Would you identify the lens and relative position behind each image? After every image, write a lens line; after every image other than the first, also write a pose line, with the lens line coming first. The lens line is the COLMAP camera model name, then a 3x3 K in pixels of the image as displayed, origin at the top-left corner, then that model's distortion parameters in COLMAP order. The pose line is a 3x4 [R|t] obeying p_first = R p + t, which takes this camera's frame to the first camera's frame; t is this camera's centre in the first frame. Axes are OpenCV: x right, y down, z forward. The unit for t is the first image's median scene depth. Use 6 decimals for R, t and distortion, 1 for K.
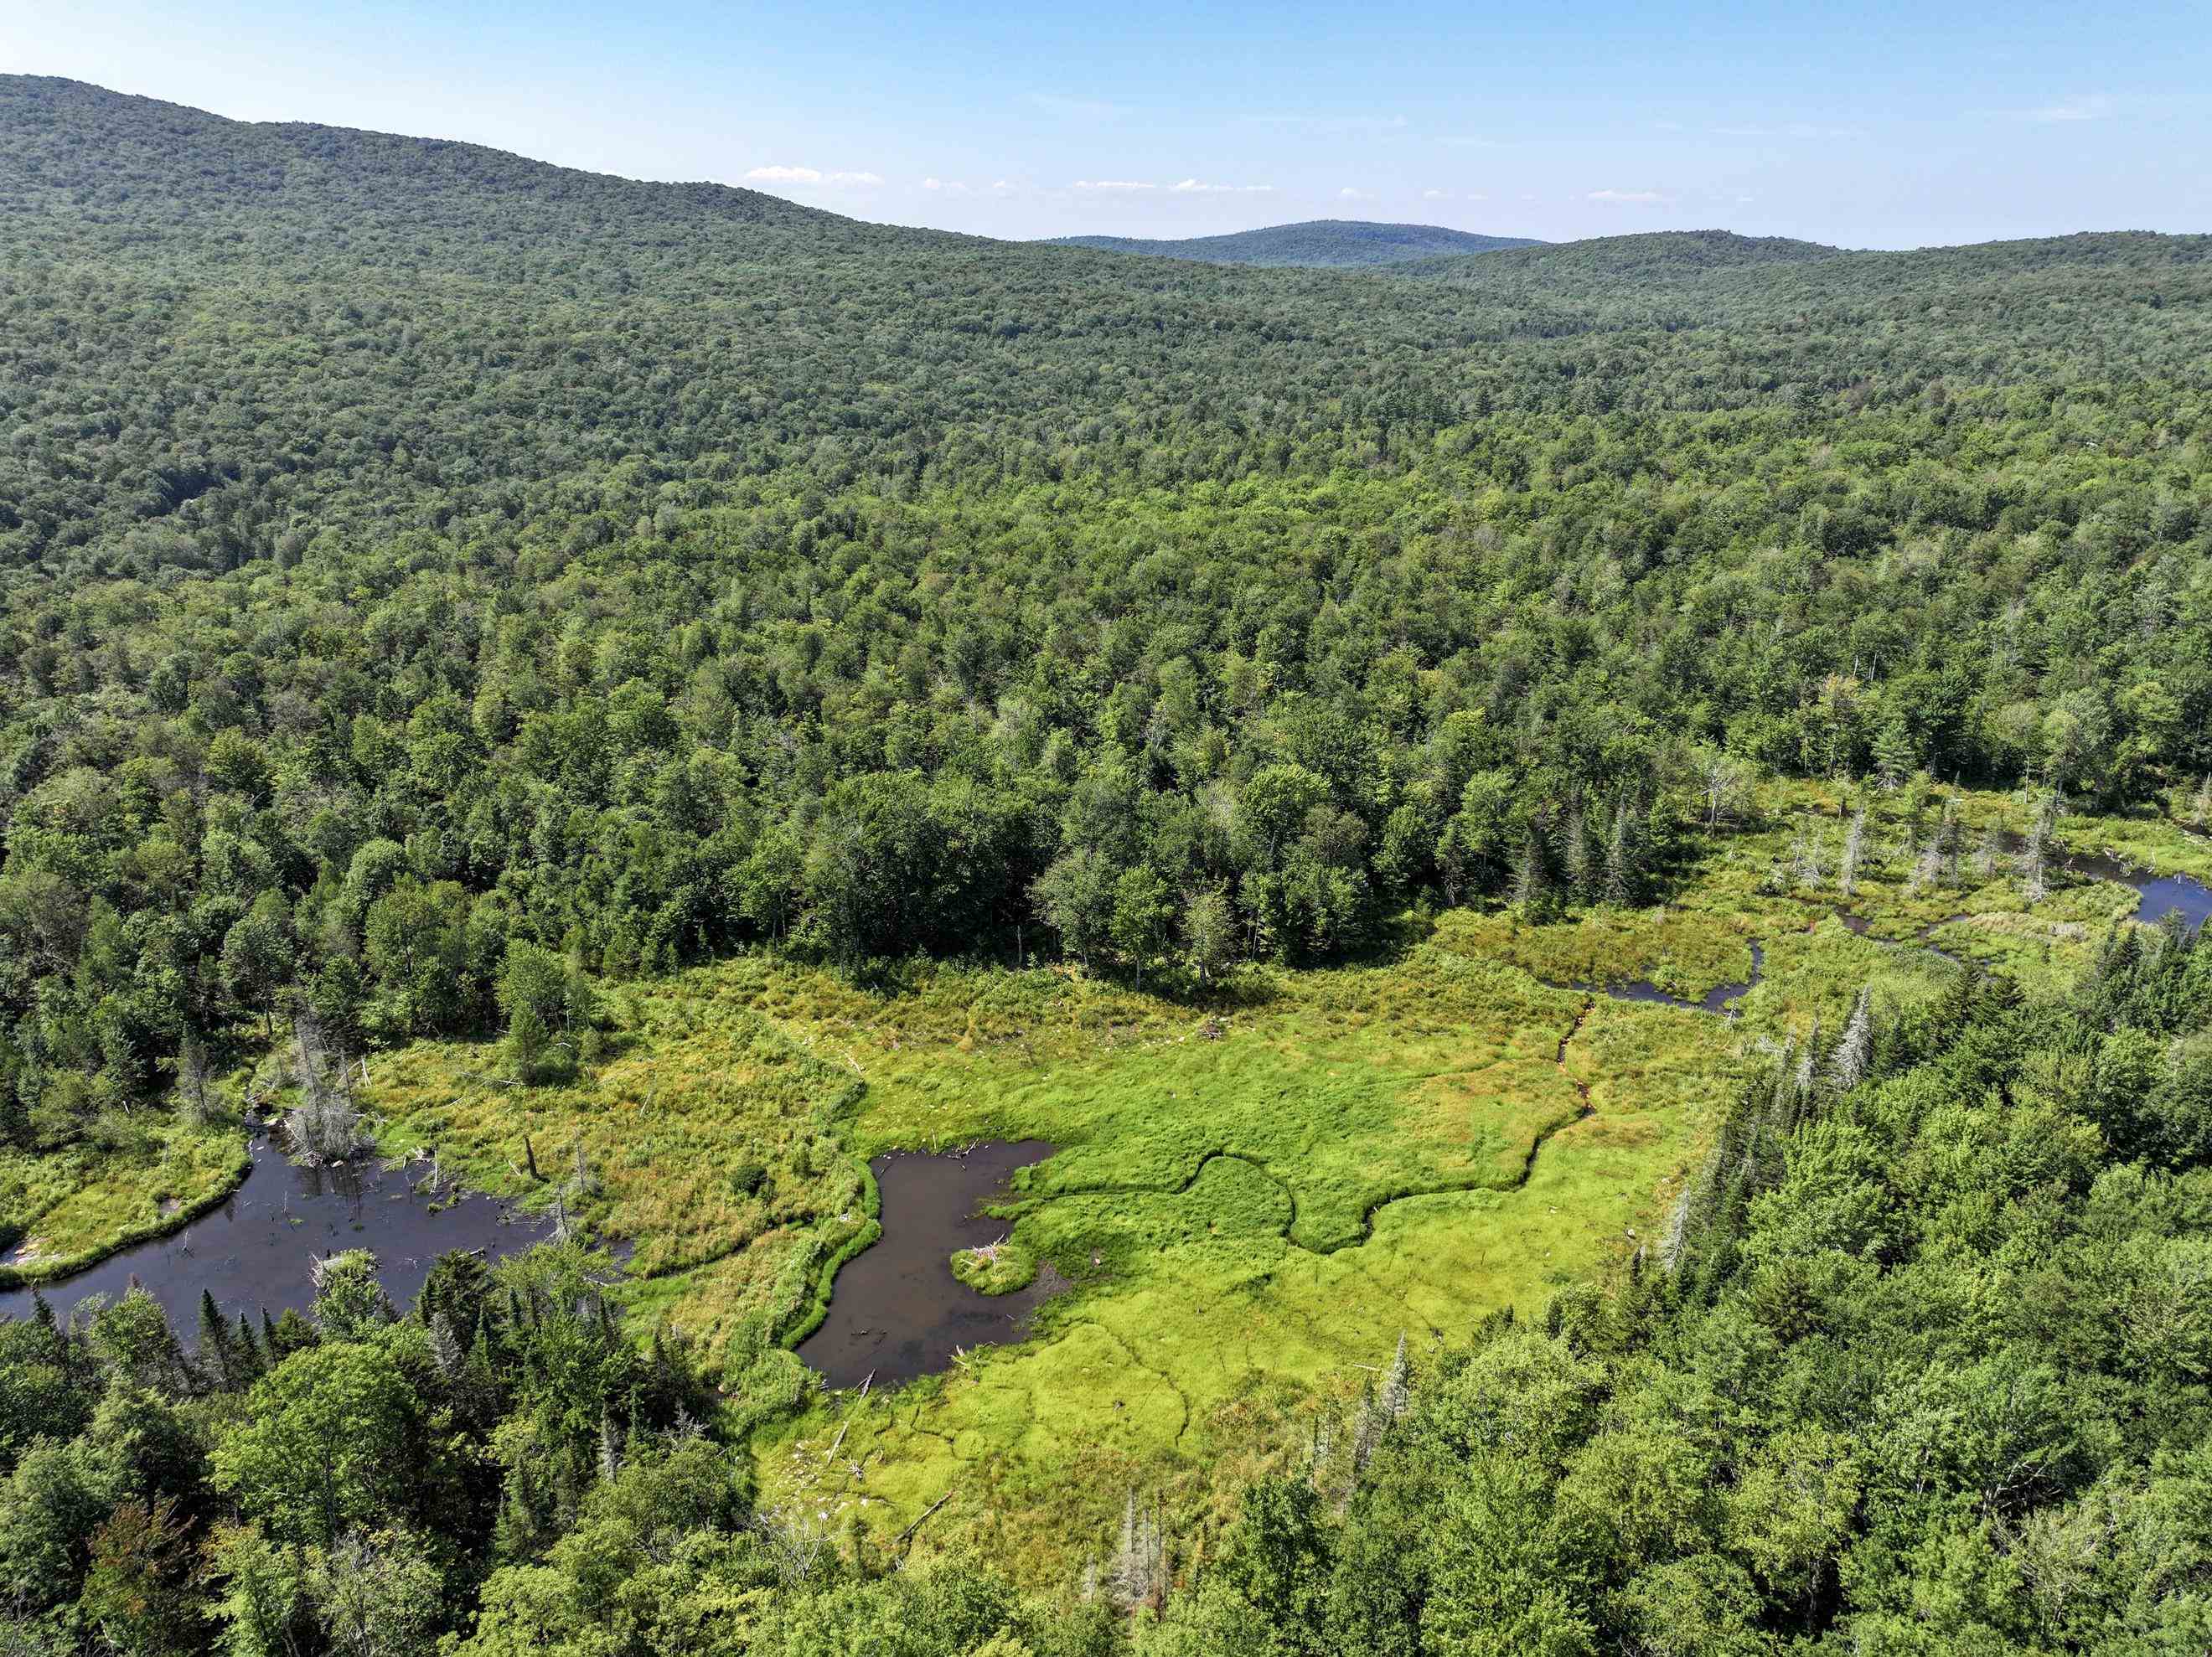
lens RADIAL K [[1531.3, 0, 1106.2], [0, 1531.3, 828.9], [0, 0, 1]] dist [-0.006592, 0.020936]
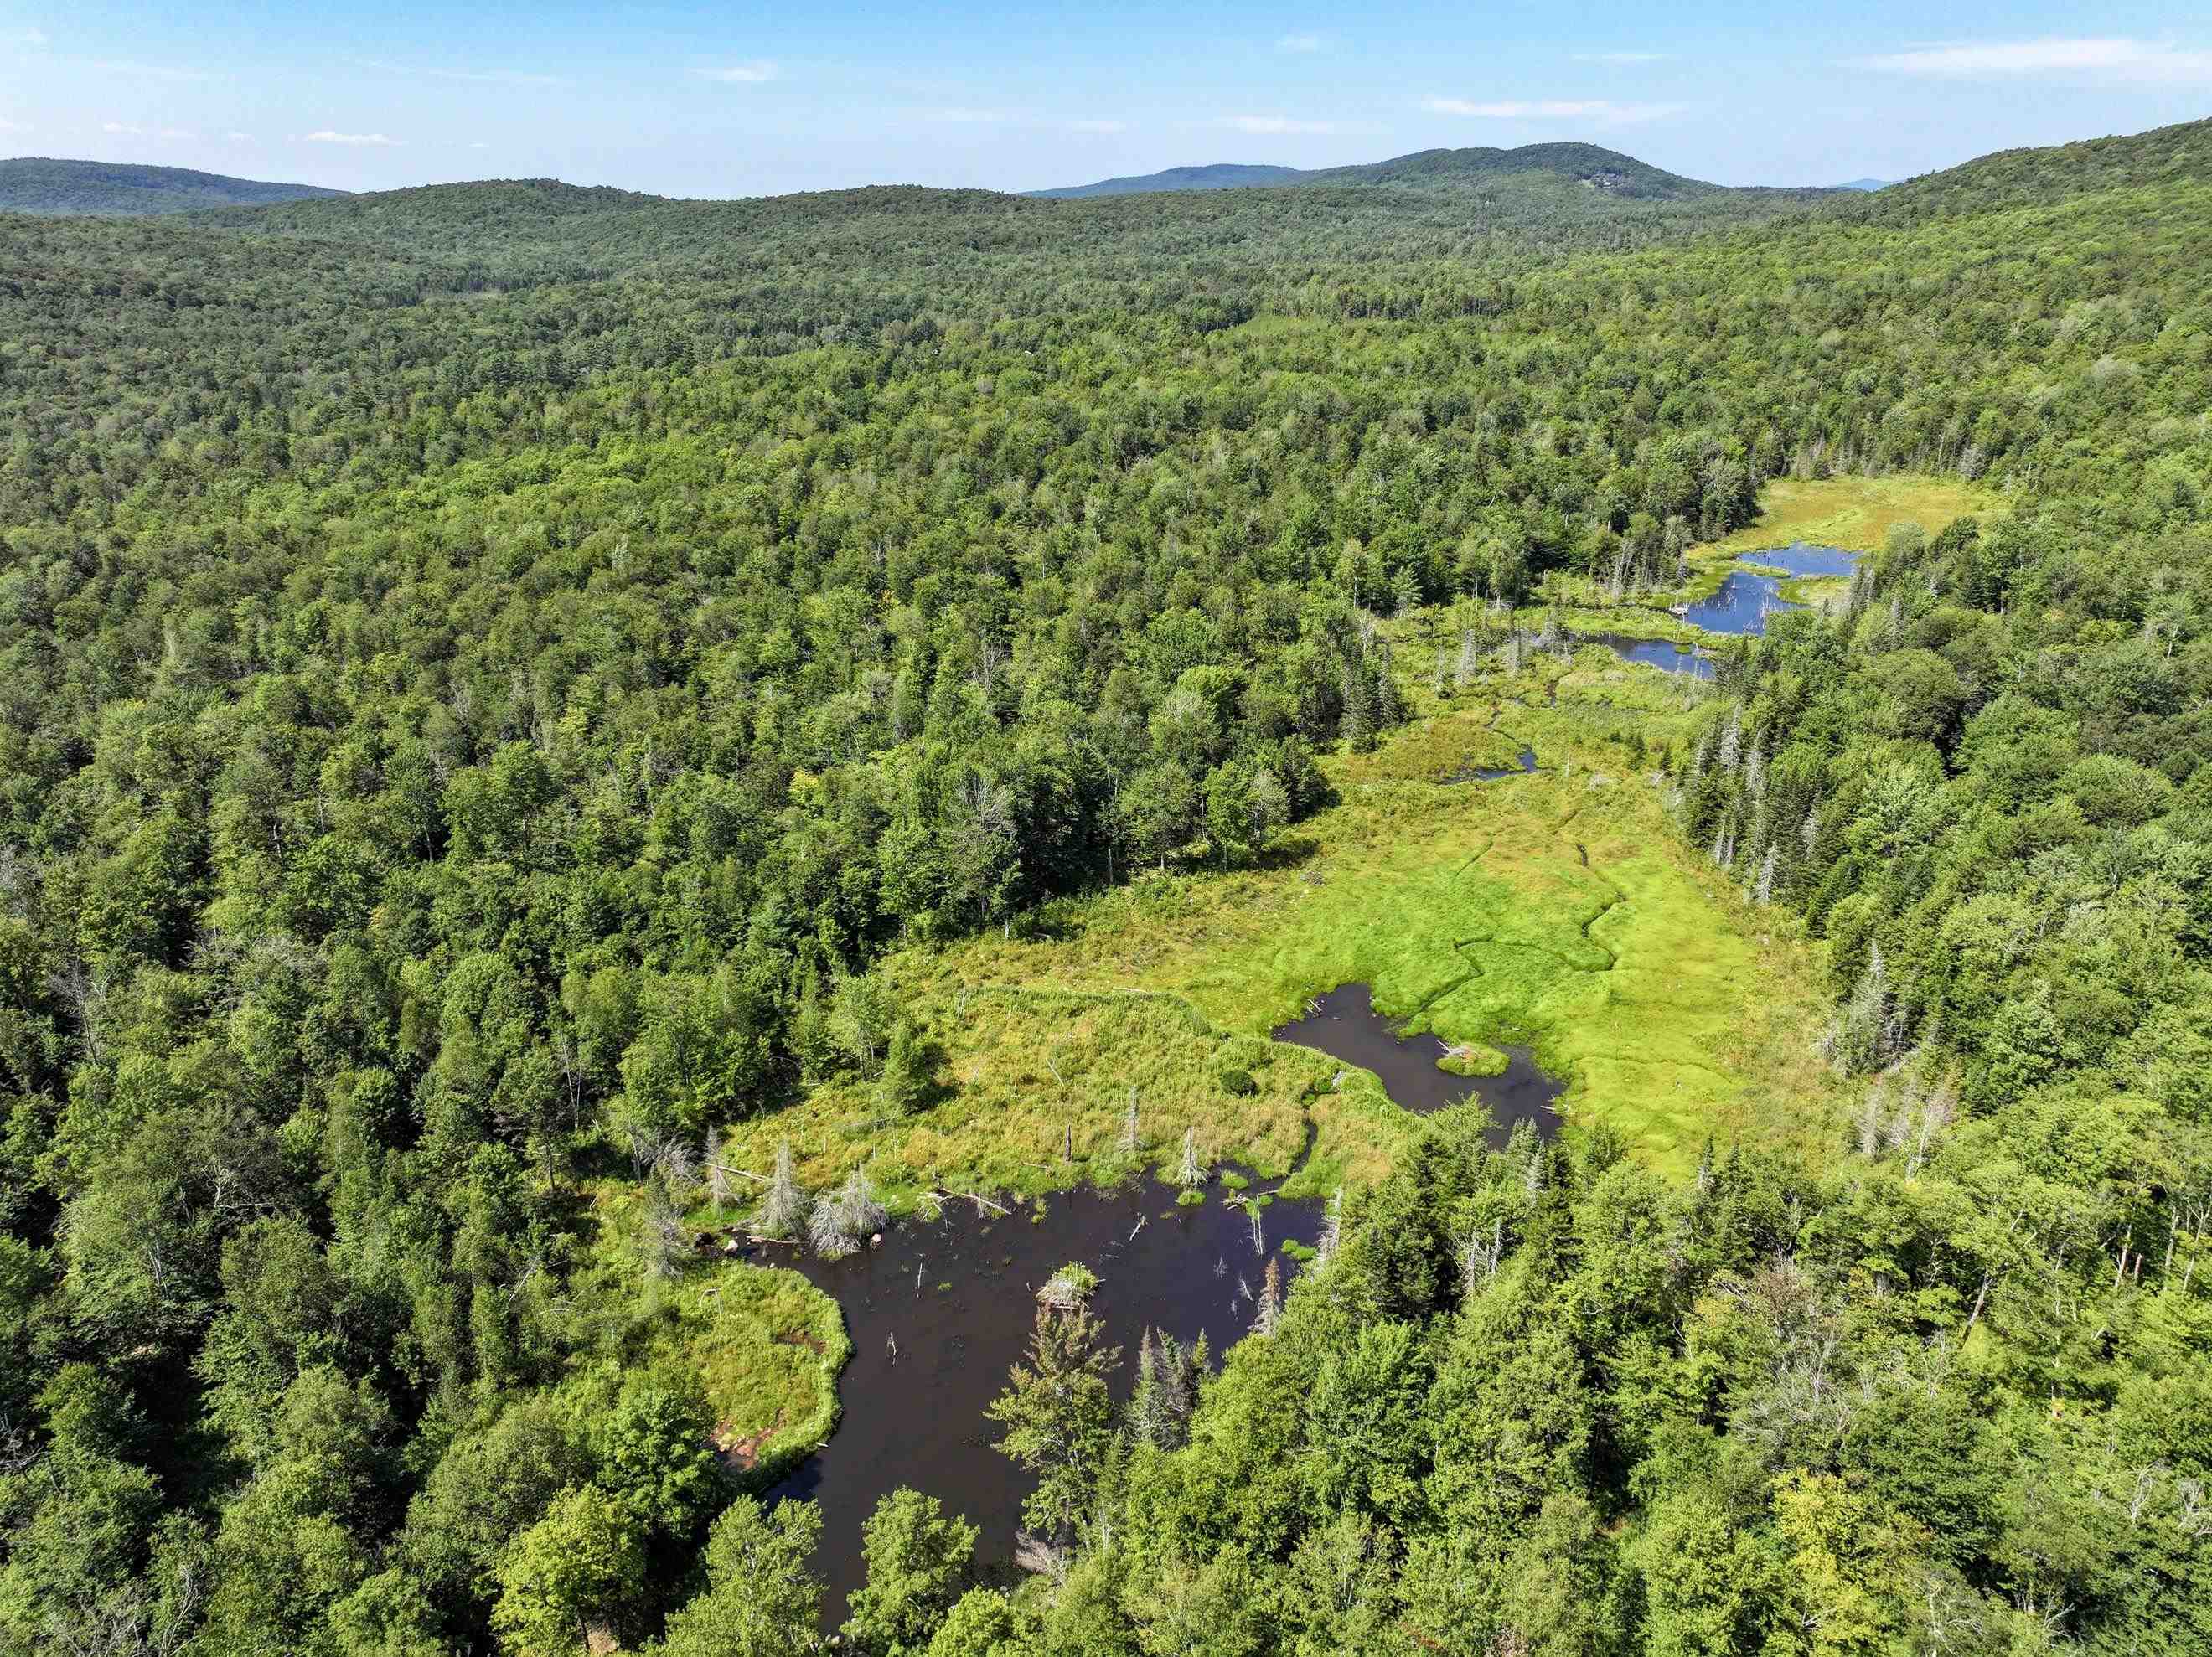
lens RADIAL K [[1531.3, 0, 1098.6], [0, 1531.3, 824.9], [0, 0, 1]] dist [-0.006592, 0.020936]
pose [[0.753460, -0.248713, 0.608638, -0.721821], [0.231598, 0.966759, 0.108350, -0.073889], [-0.615354, 0.059322, 0.786015, 0.137441]]
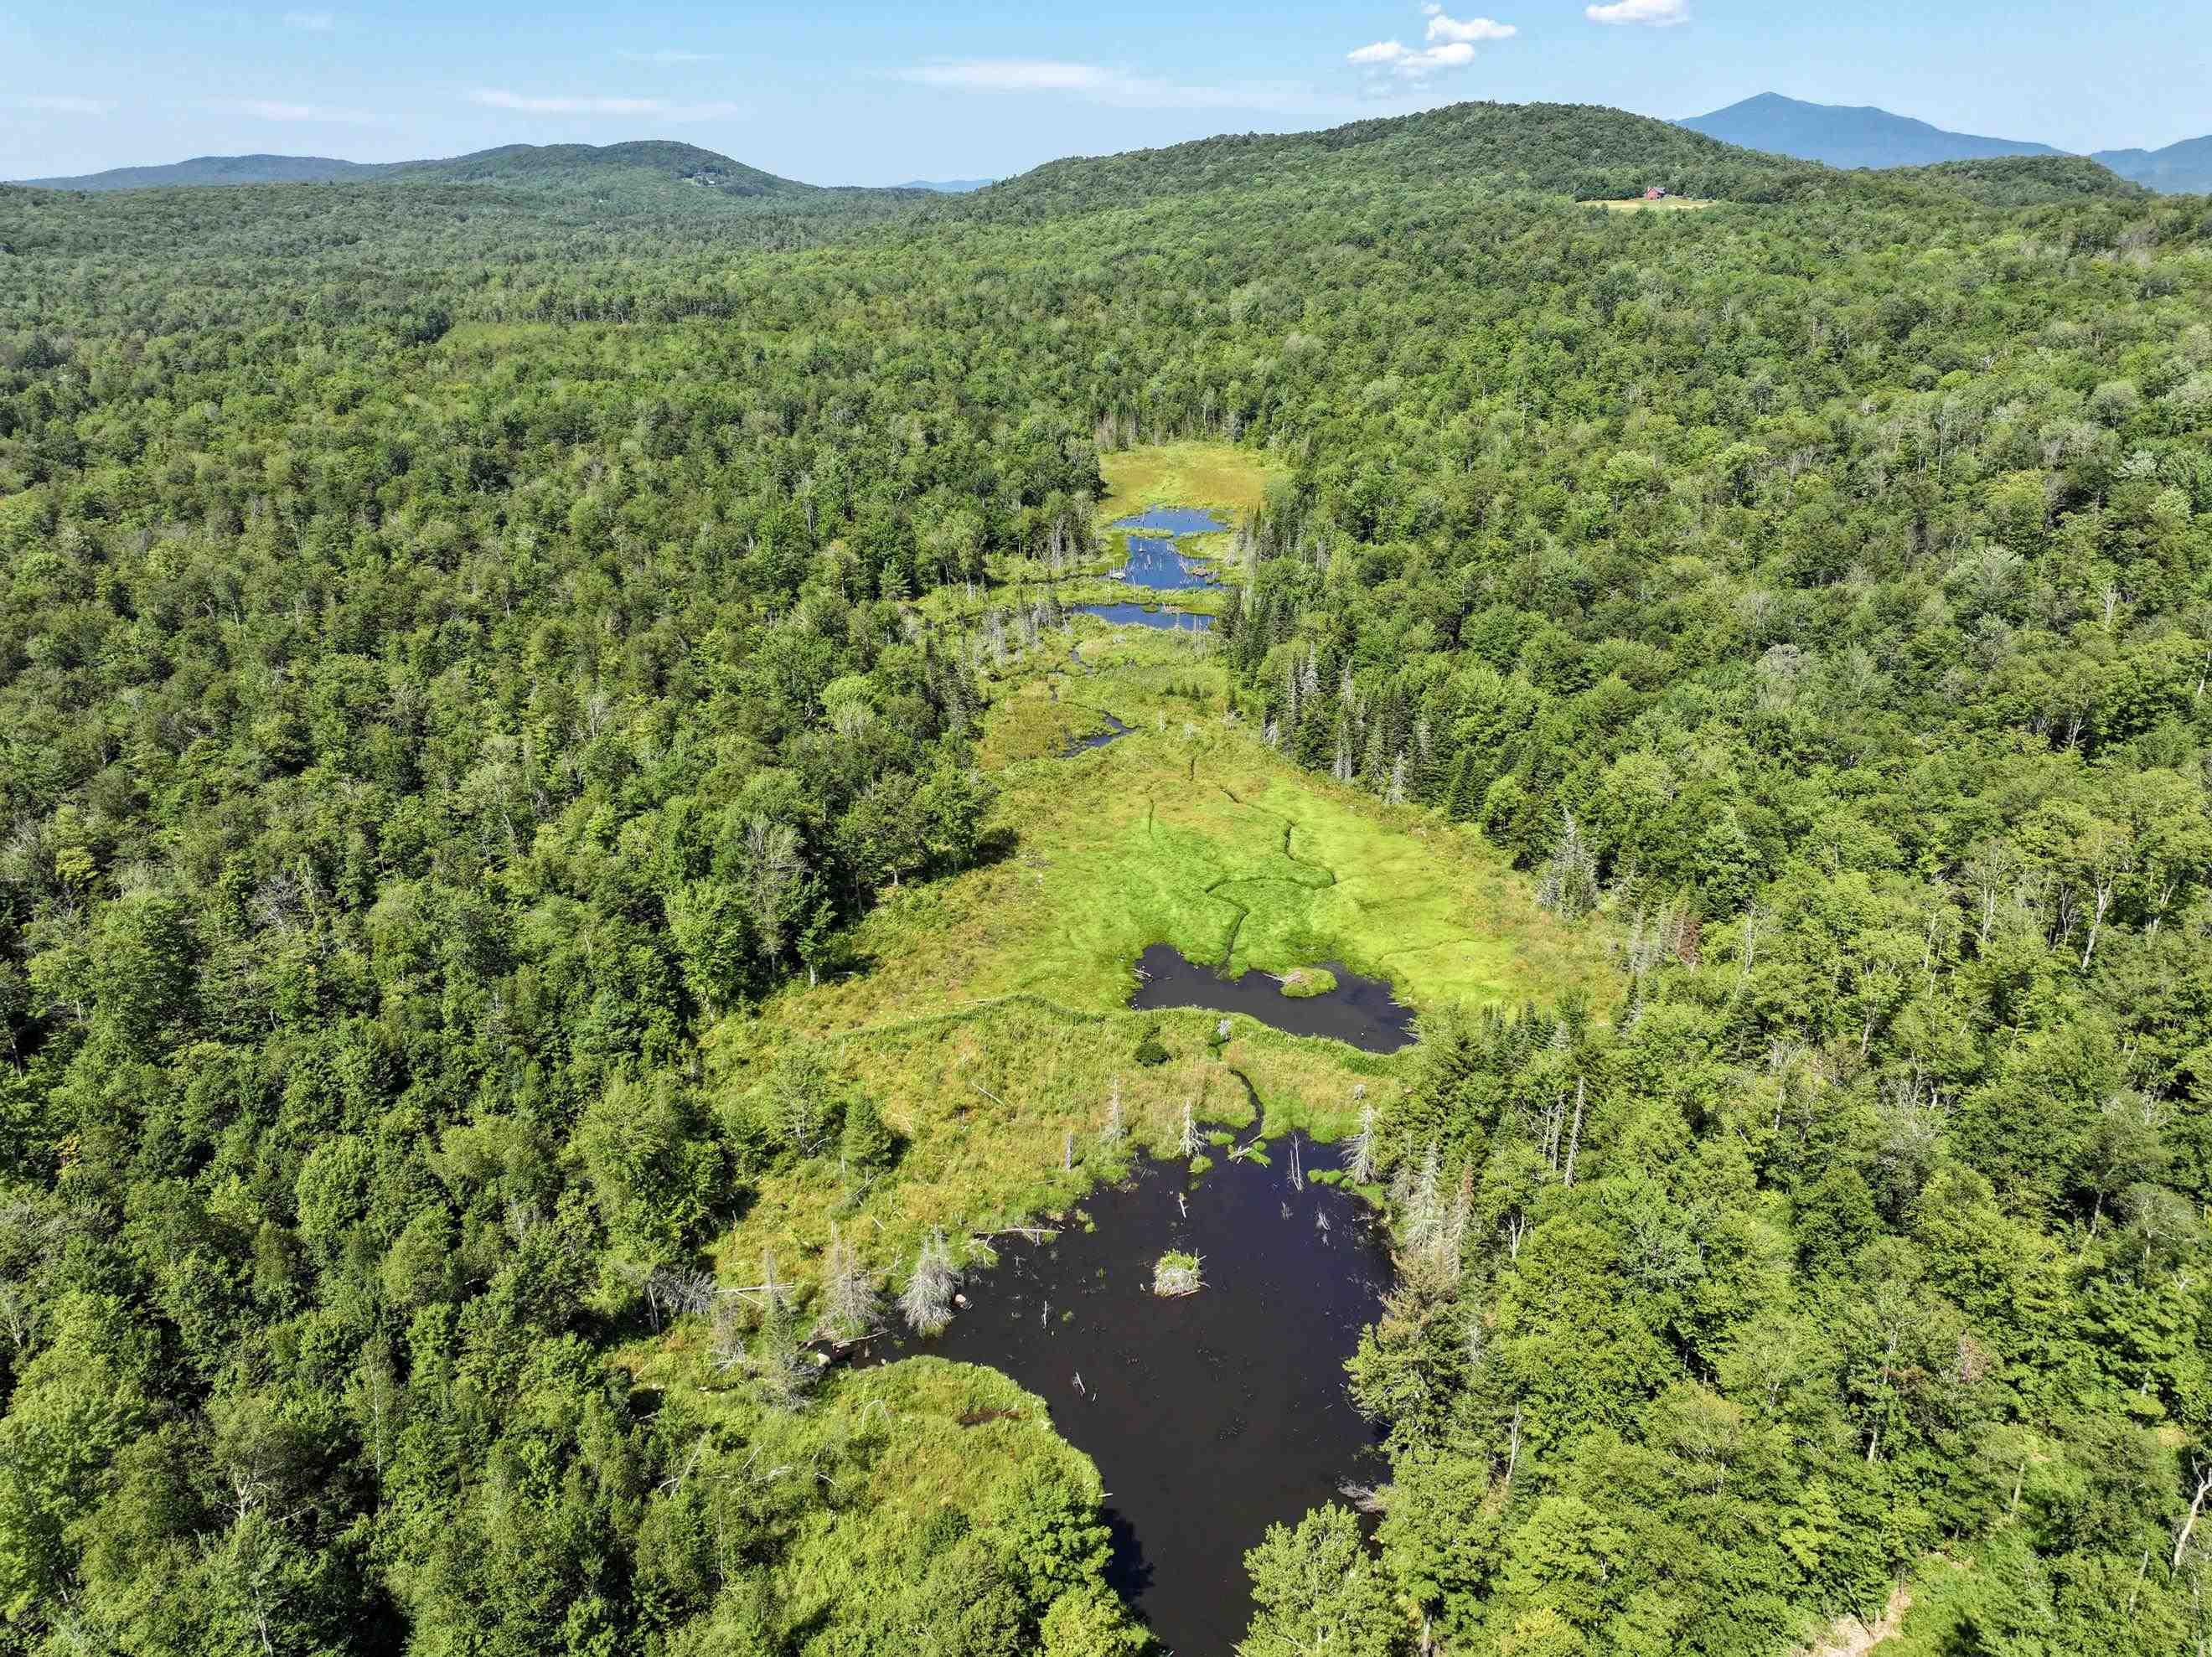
lens RADIAL K [[1531.3, 0, 1096.8], [0, 1531.3, 830.6], [0, 0, 1]] dist [-0.006592, 0.020936]
pose [[0.310622, -0.361156, 0.879250, -0.924462], [0.330975, 0.908215, 0.256127, -0.180999], [-0.891050, 0.211451, 0.401645, 0.411730]]
